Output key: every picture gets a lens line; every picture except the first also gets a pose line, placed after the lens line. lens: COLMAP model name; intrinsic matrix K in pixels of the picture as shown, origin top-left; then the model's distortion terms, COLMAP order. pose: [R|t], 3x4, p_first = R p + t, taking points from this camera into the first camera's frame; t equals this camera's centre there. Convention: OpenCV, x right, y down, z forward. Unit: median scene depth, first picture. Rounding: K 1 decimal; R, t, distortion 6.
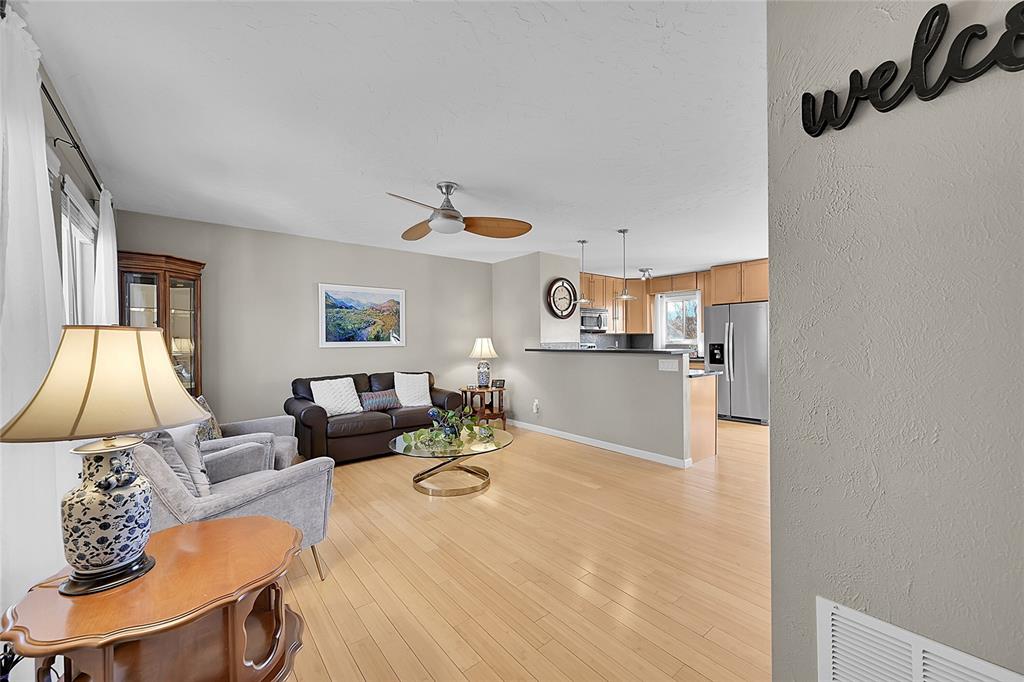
lens RADIAL K [[404.1, 0, 517.5], [0, 404.1, 346.2], [0, 0, 1]] dist [-0.003034, 0.000024]
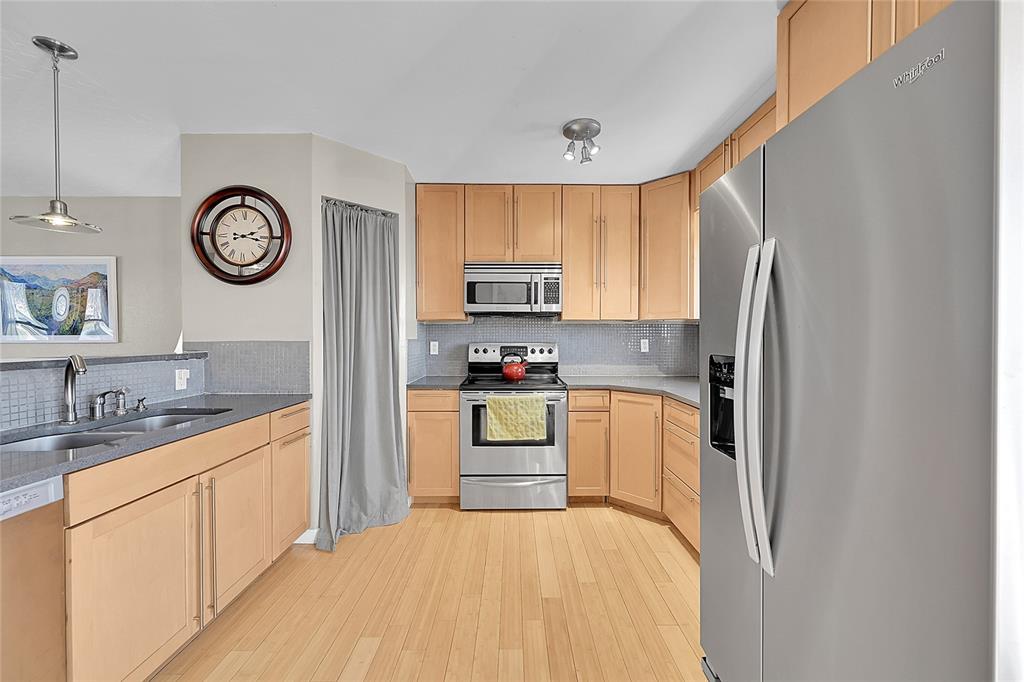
lens RADIAL K [[404.1, 0, 518.9], [0, 404.1, 343.4], [0, 0, 1]] dist [-0.003034, 0.000024]
pose [[0.775625, 0.018538, -0.630921, 0.606977], [-0.013901, 0.999828, 0.012289, -0.015643], [0.631041, -0.000761, 0.775749, 0.862585]]
